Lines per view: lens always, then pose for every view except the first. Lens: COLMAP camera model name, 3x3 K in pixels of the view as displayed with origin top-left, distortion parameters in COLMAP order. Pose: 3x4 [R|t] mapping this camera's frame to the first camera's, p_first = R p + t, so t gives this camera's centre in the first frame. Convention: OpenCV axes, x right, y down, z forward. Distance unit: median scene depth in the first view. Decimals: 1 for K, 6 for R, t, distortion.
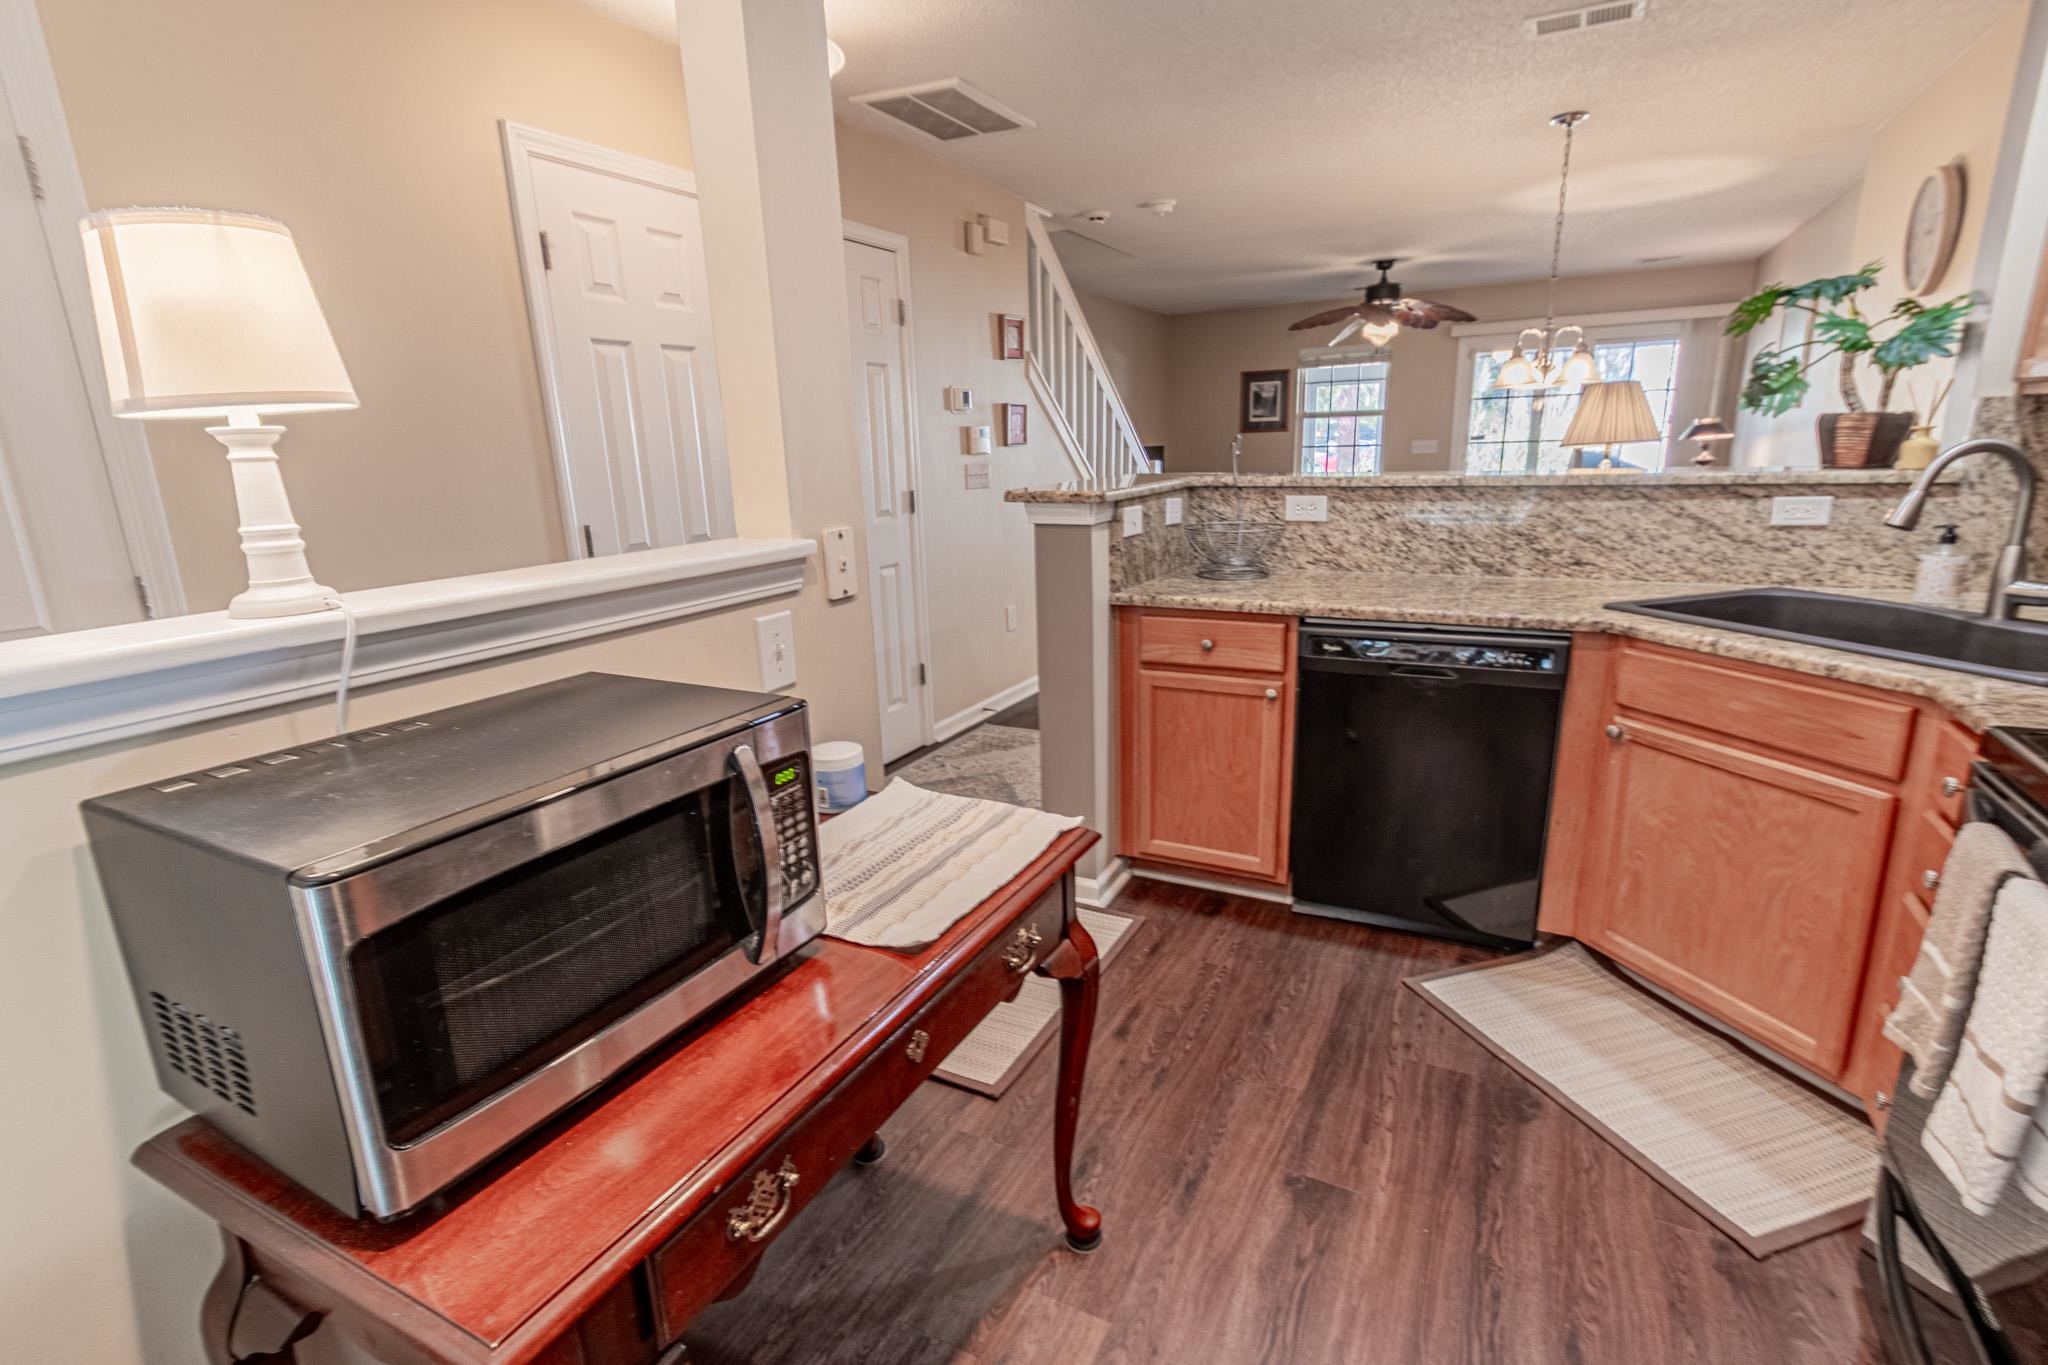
lens RADIAL K [[962.0, 0, 1024.0], [0, 962.0, 682.5], [0, 0, 1]] dist [0.000730, 0.000218]
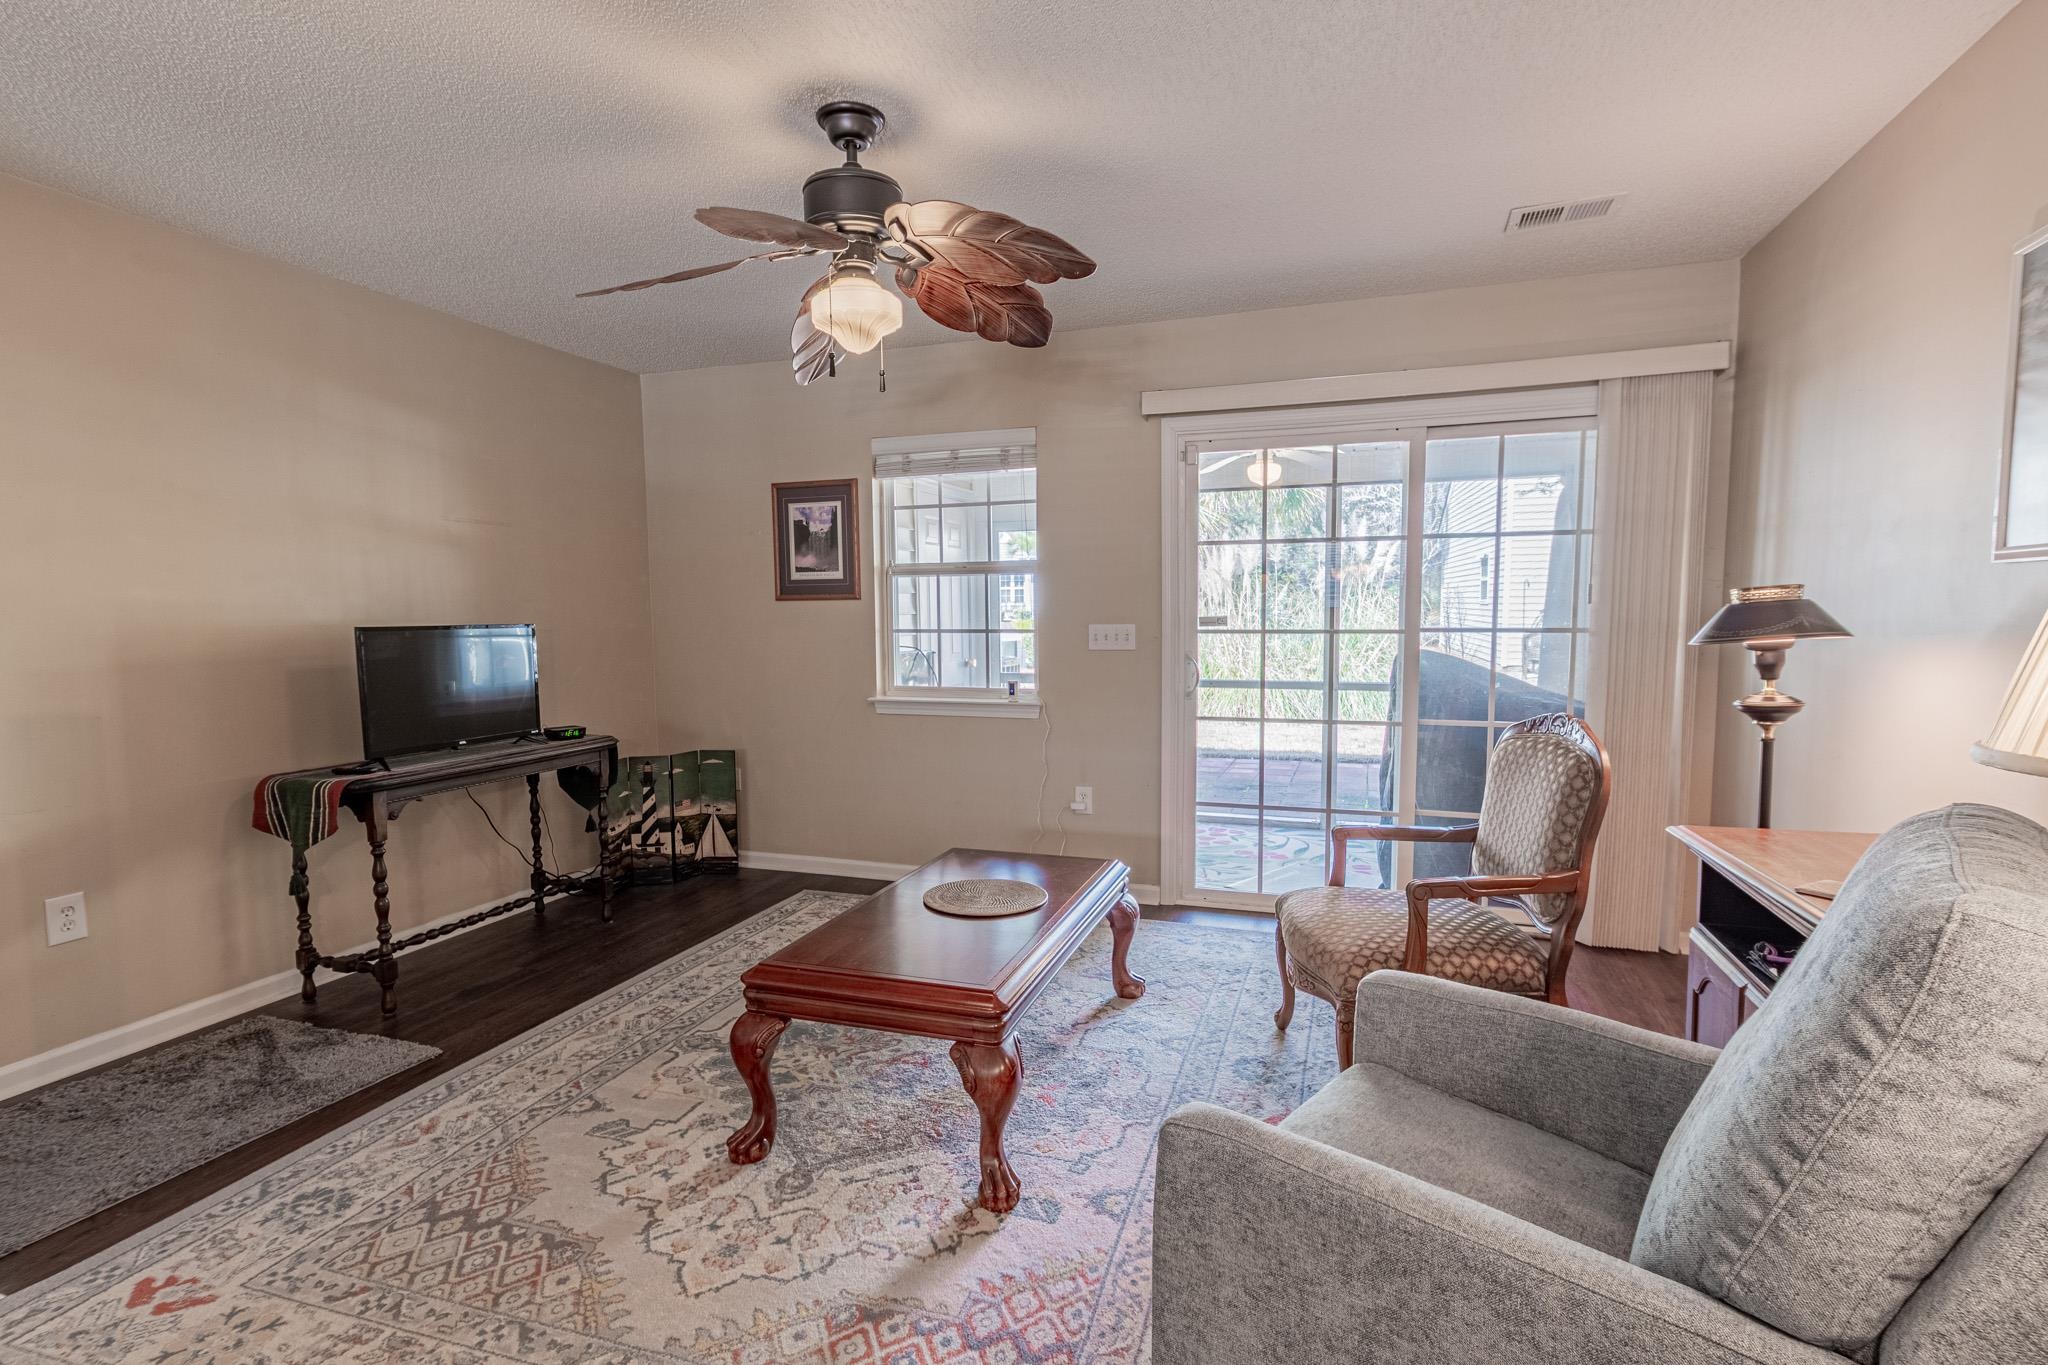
lens RADIAL K [[998.3, 0, 1023.0], [0, 998.3, 704.5], [0, 0, 1]] dist [0.023981, -0.011038]
pose [[0.987342, 0.000660, 0.158601, 0.275656], [0.023063, 0.988765, -0.147689, -0.129419], [-0.156917, 0.149478, 0.976234, 0.491140]]
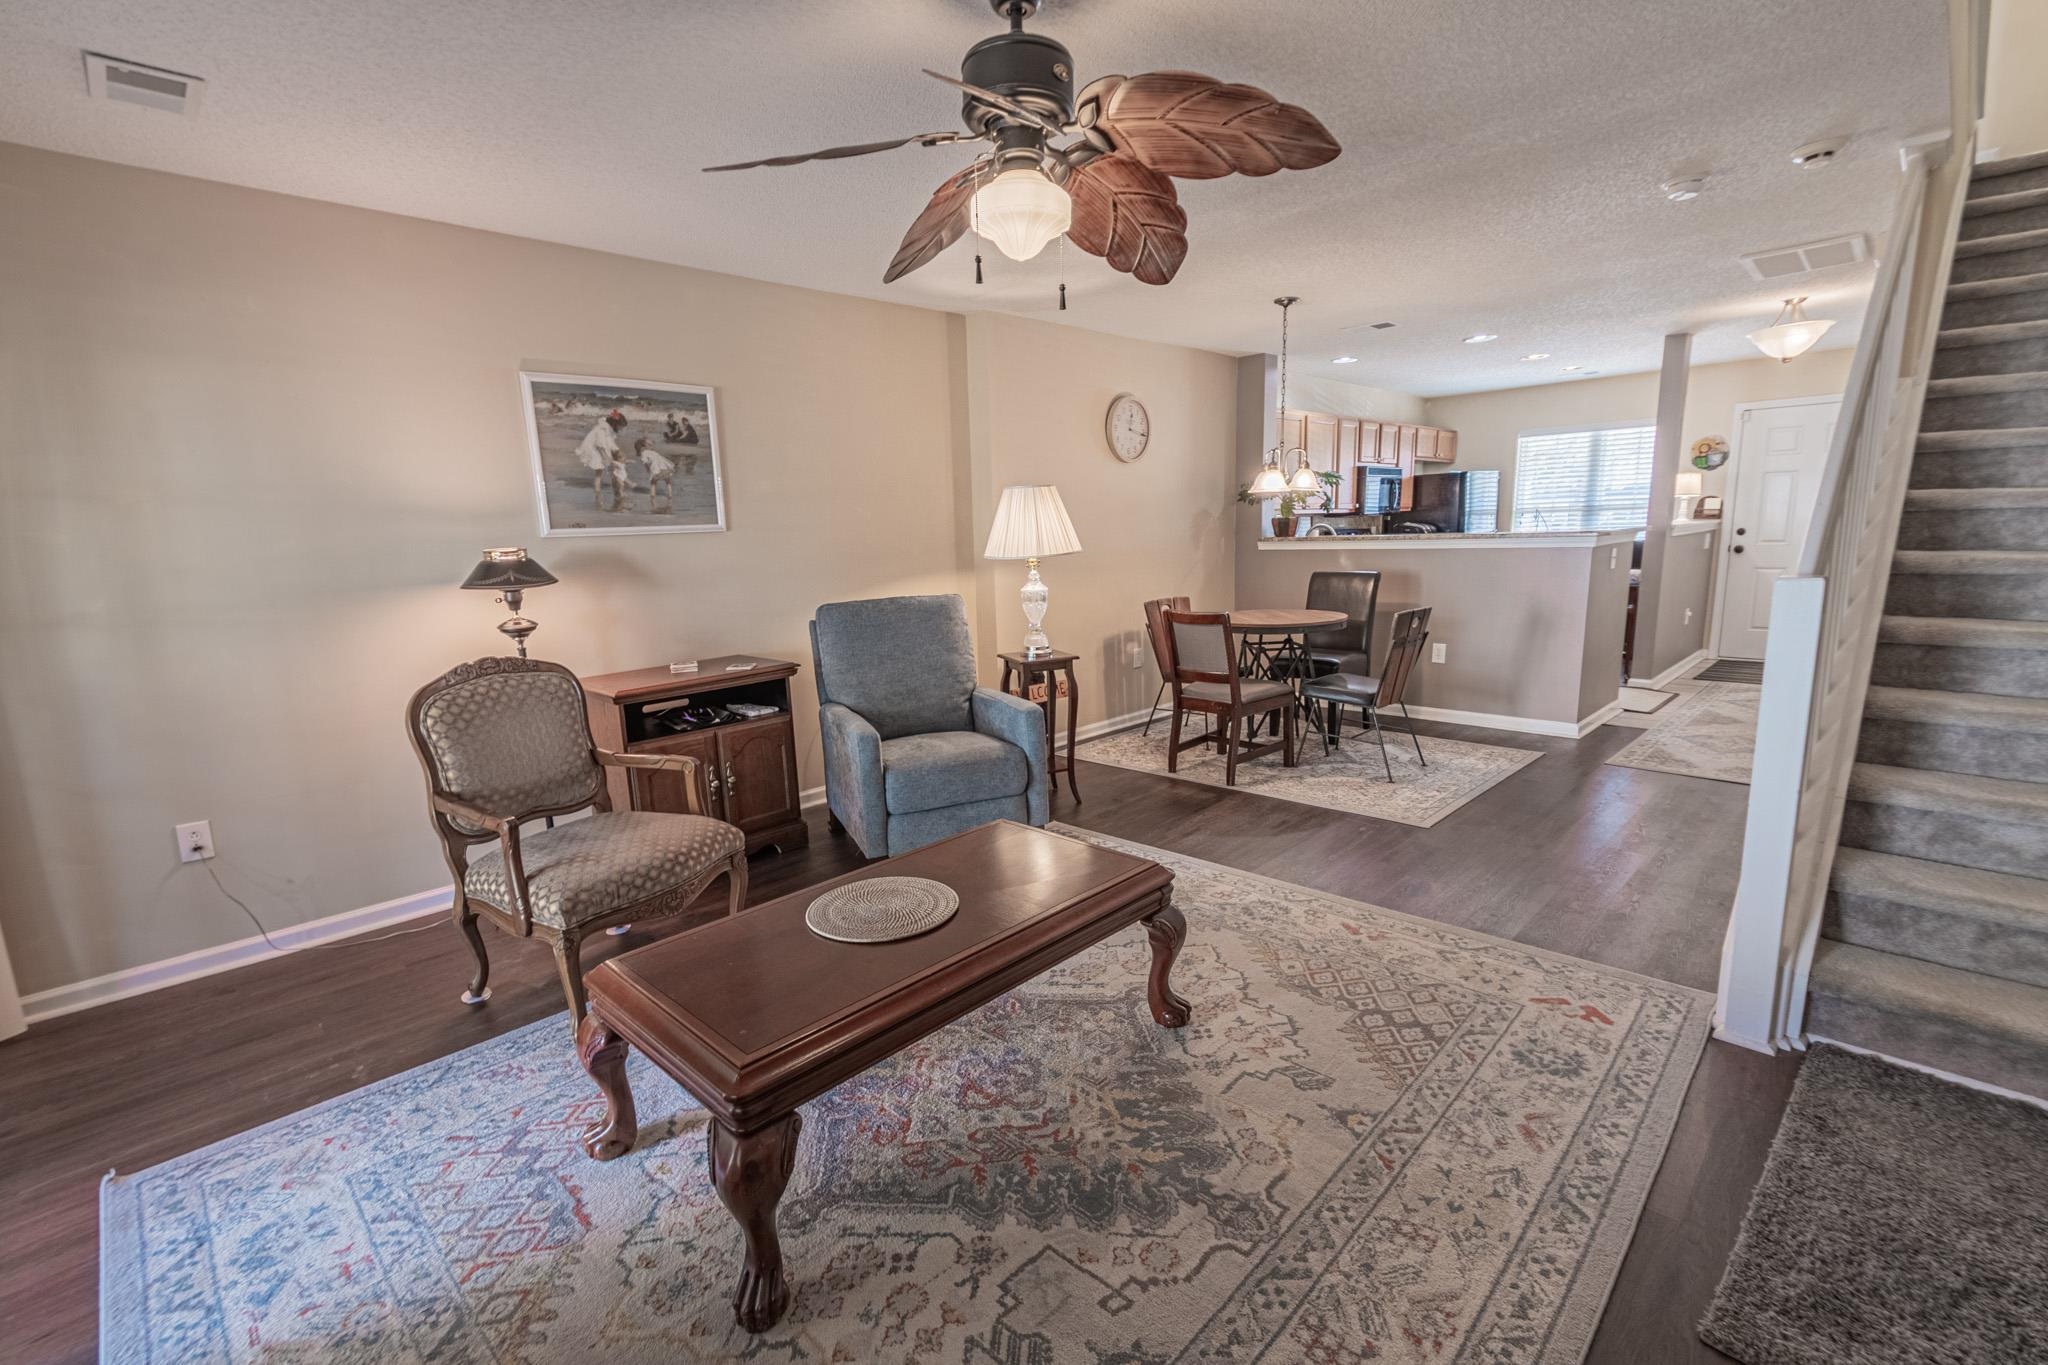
lens RADIAL K [[895.0, 0, 1022.0], [0, 895.0, 704.9], [0, 0, 1]] dist [0.008270, 0.000335]
pose [[-0.955720, 0.001285, 0.294273, 0.209894], [0.127392, 0.903240, 0.409791, -0.256618], [-0.265273, 0.429134, -0.863409, 0.985367]]
